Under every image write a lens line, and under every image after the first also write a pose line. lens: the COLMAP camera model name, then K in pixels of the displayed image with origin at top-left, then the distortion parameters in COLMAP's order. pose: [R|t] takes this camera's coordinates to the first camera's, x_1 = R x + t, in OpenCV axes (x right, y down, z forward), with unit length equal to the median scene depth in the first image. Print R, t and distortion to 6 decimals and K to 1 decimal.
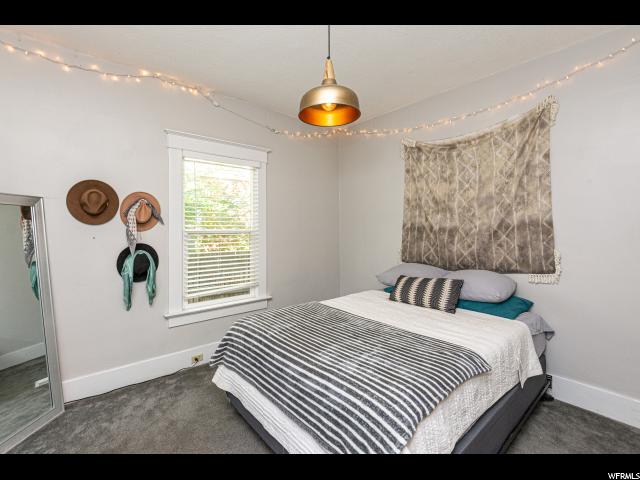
lens RADIAL K [[290.6, 0, 317.6], [0, 290.6, 235.0], [0, 0, 1]] dist [-0.001623, -0.000420]
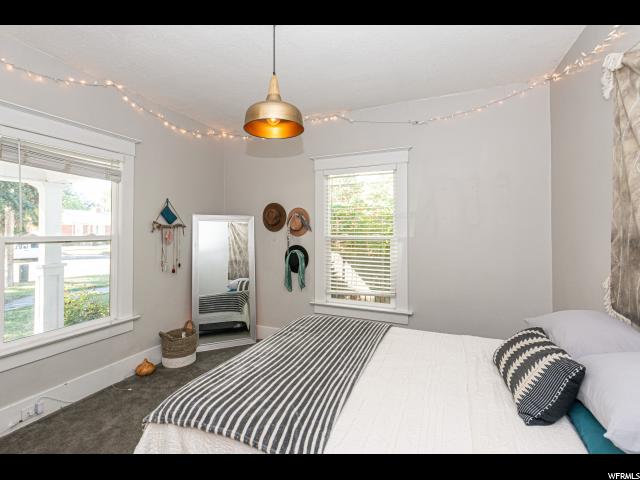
lens RADIAL K [[284.4, 0, 320.0], [0, 284.4, 240.0], [0, 0, 1]] dist [-0.000023, -0.000087]
pose [[0.461319, 0.029672, -0.886738, 0.607060], [-0.025323, 0.999474, 0.020271, -0.025751], [0.886873, 0.013103, 0.461827, 0.450215]]
